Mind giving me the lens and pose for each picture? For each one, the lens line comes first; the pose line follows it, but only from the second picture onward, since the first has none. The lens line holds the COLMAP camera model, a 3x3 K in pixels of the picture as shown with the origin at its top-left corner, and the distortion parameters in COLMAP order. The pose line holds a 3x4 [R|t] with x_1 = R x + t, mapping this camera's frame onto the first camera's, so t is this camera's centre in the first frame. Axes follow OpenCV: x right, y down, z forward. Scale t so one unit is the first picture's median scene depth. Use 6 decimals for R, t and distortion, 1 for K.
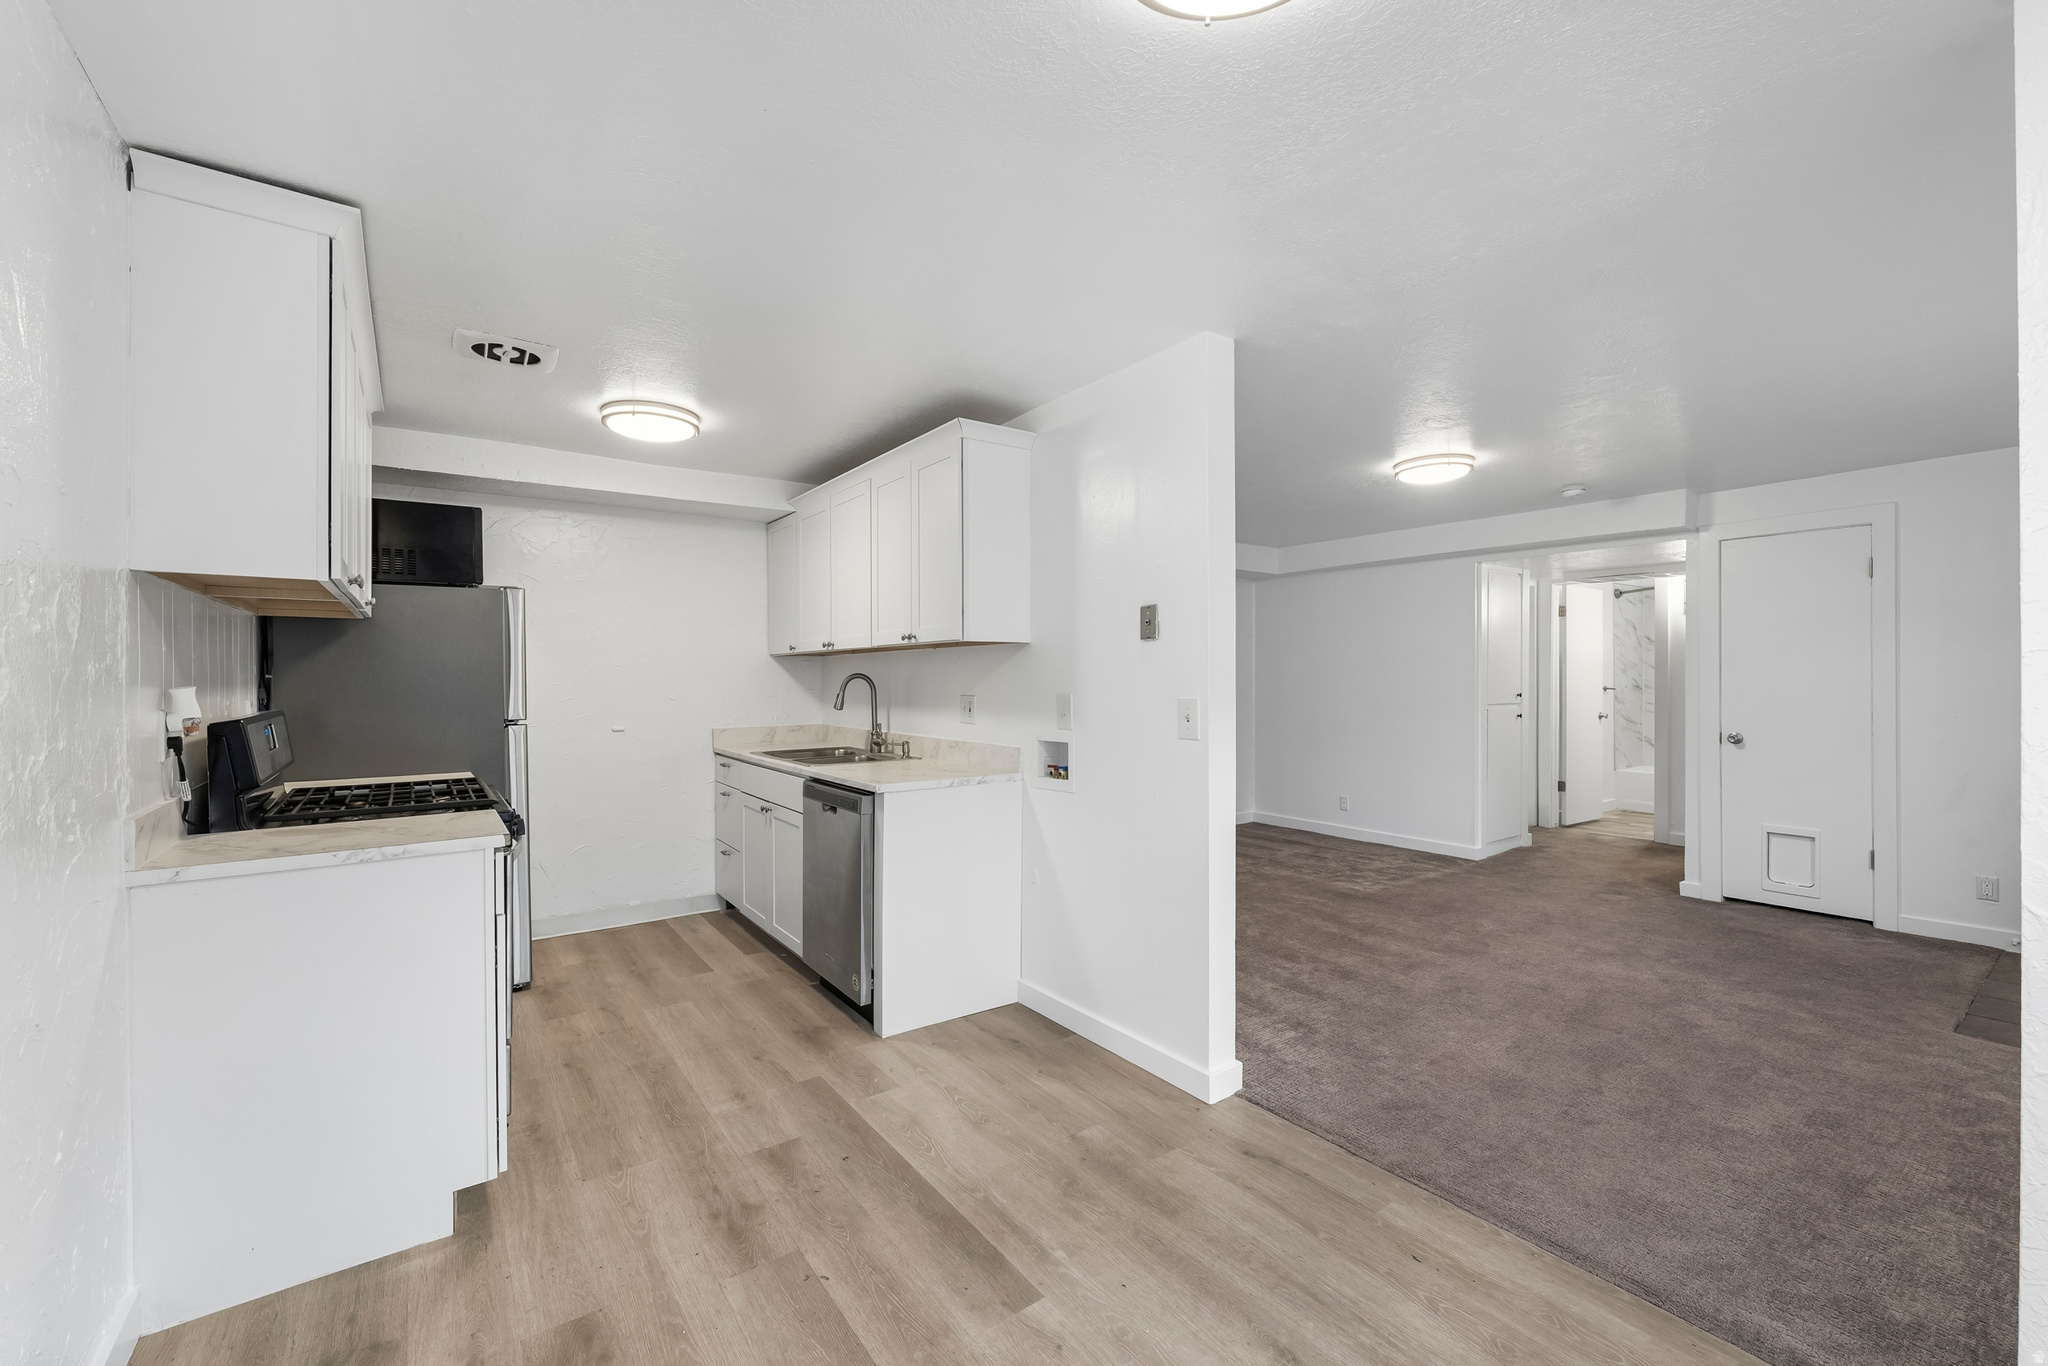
lens RADIAL K [[855.3, 0, 1025.5], [0, 855.3, 677.7], [0, 0, 1]] dist [-0.002265, -0.000243]
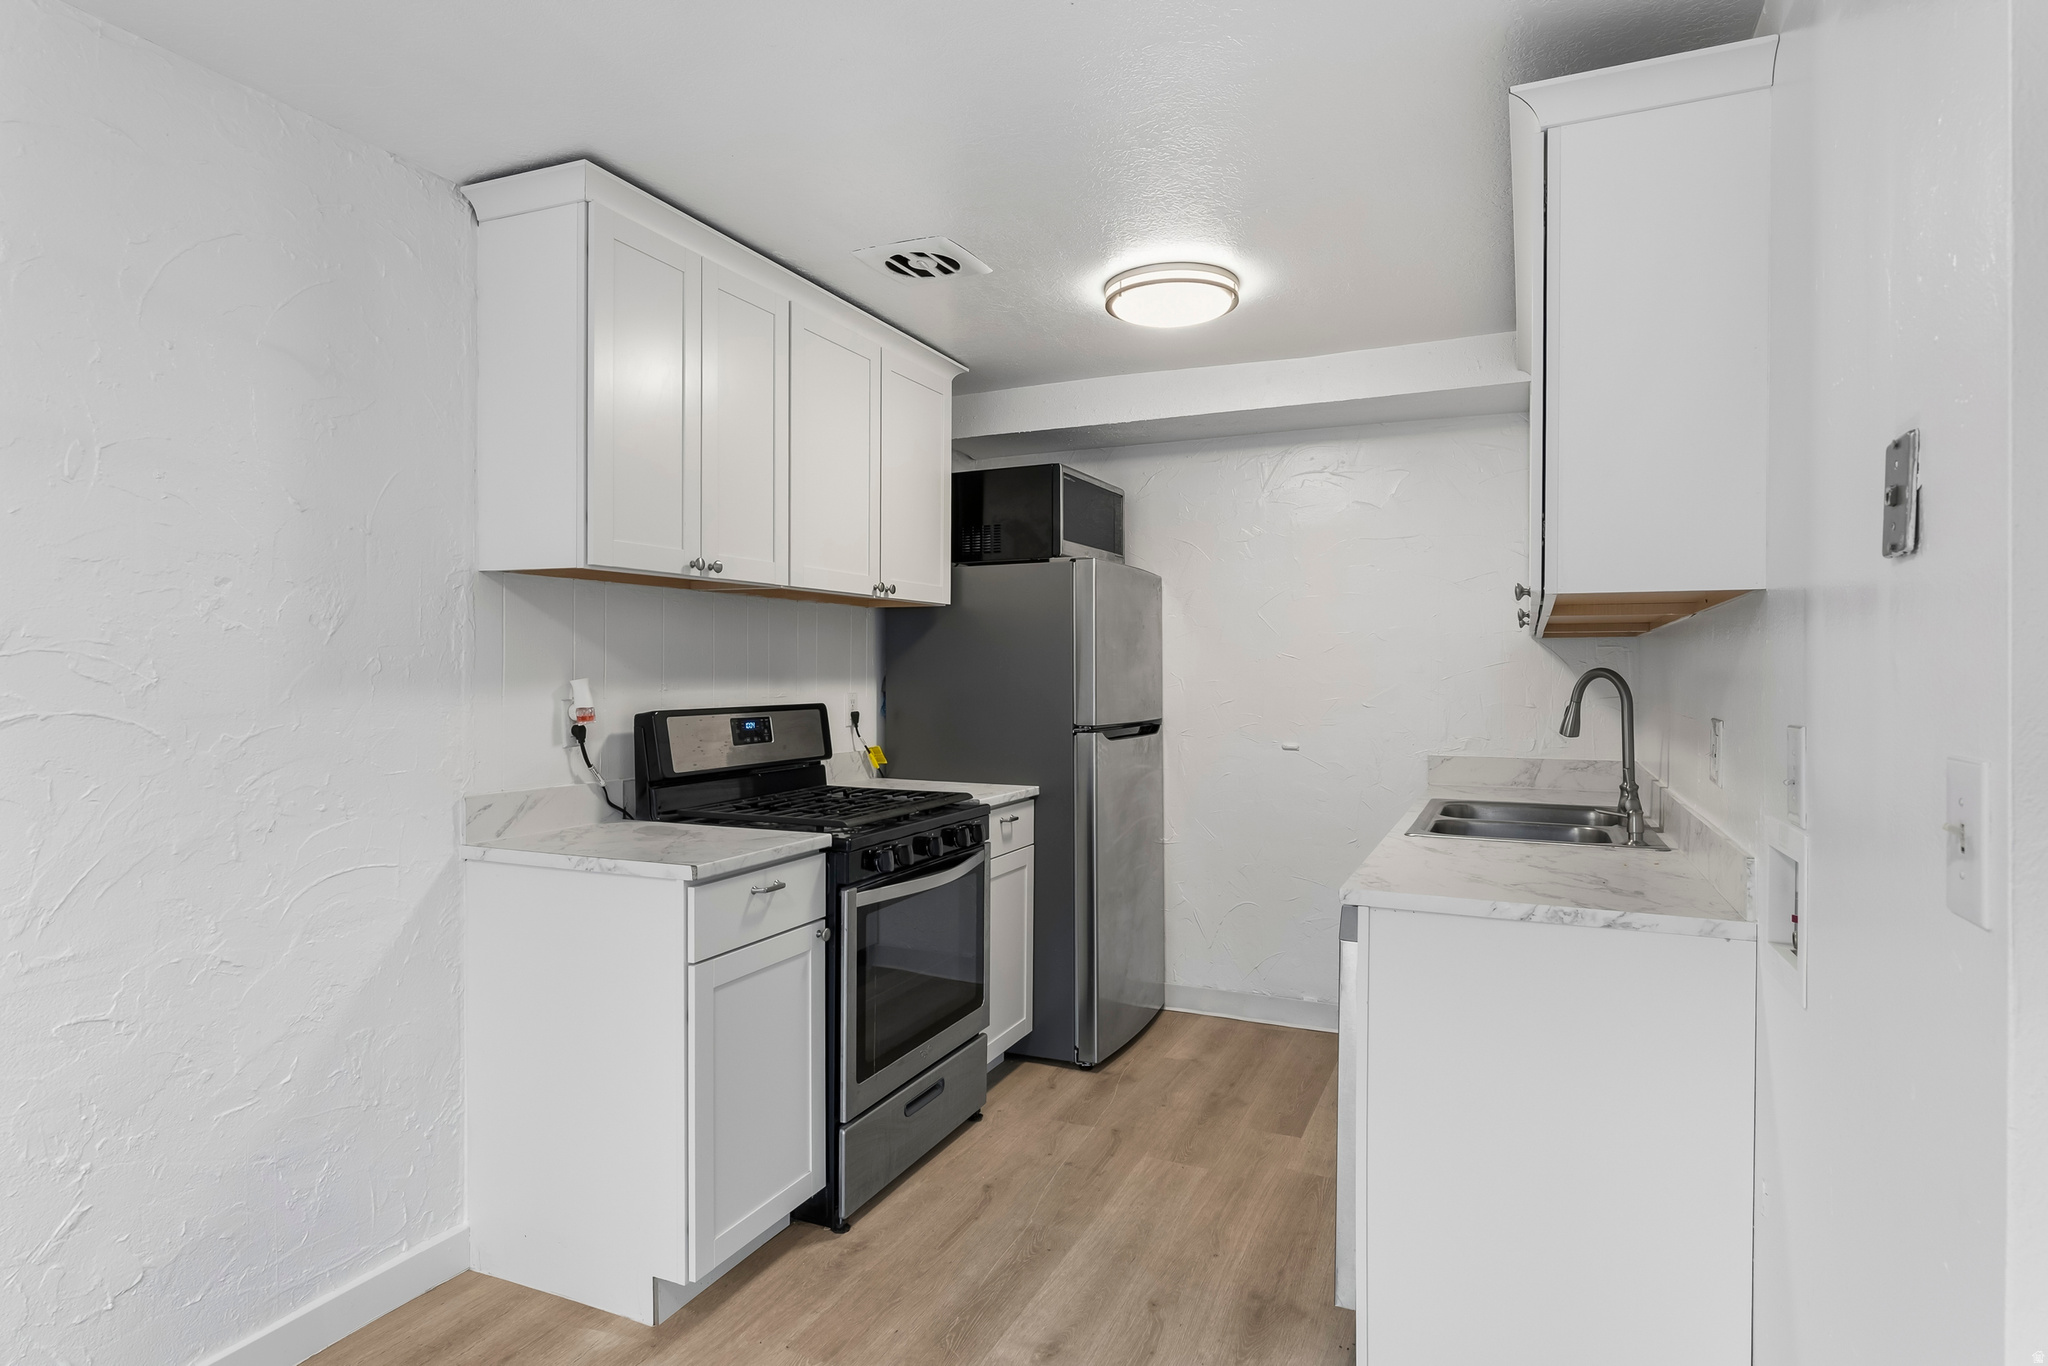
lens RADIAL K [[1101.5, 0, 1021.5], [0, 1101.5, 676.8], [0, 0, 1]] dist [-0.013120, 0.000552]
pose [[0.491886, 0.007617, -0.870626, 0.284477], [-0.008037, 0.999959, 0.004207, -0.000719], [0.870622, 0.004928, 0.491927, 0.490577]]
